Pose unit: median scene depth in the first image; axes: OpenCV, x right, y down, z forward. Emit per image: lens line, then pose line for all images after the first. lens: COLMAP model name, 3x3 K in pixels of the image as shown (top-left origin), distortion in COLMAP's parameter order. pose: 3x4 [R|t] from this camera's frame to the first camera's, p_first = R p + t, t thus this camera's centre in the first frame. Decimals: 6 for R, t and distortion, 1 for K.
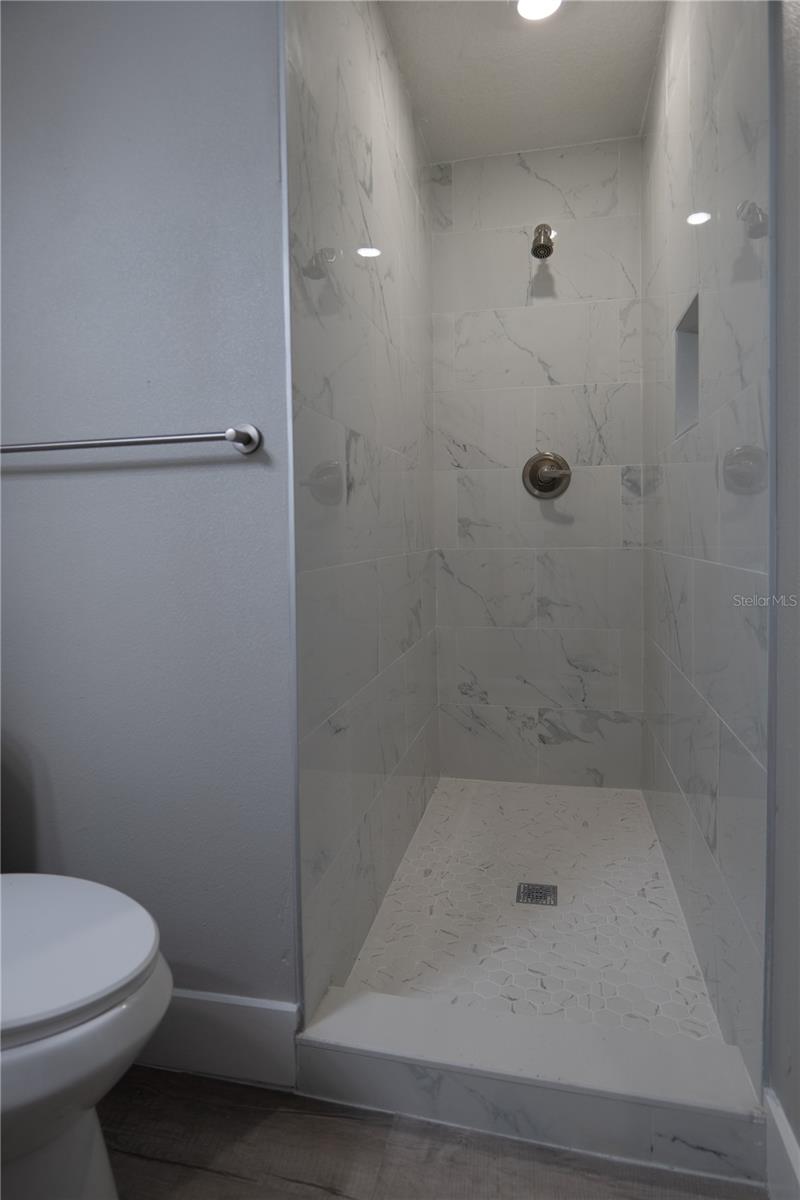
lens RADIAL K [[702.7, 0, 399.8], [0, 702.7, 553.6], [0, 0, 1]] dist [-0.004591, 0.002354]
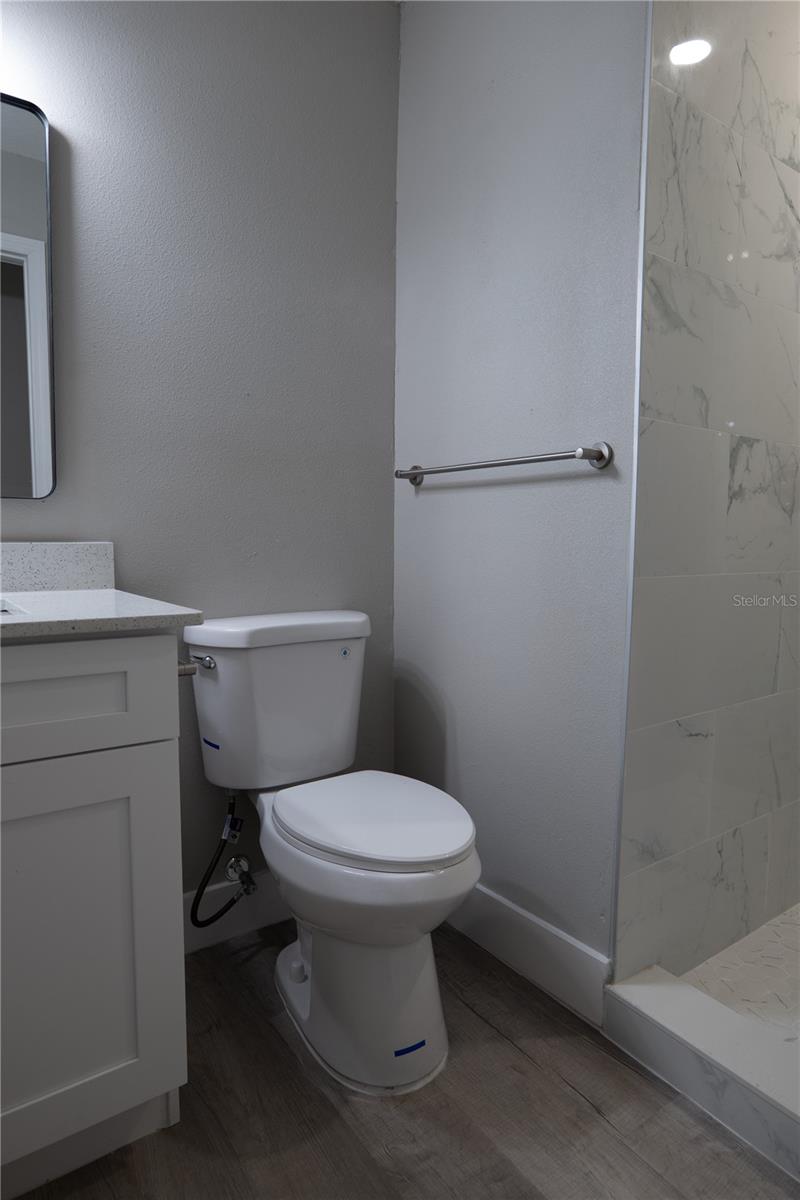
lens RADIAL K [[710.2, 0, 400.0], [0, 710.2, 600.0], [0, 0, 1]] dist [0.004499, 0.002632]
pose [[0.747222, 0.086900, -0.658868, 0.312433], [-0.046321, 0.995813, 0.078807, -0.008061], [0.662958, -0.028367, 0.748119, -0.064706]]
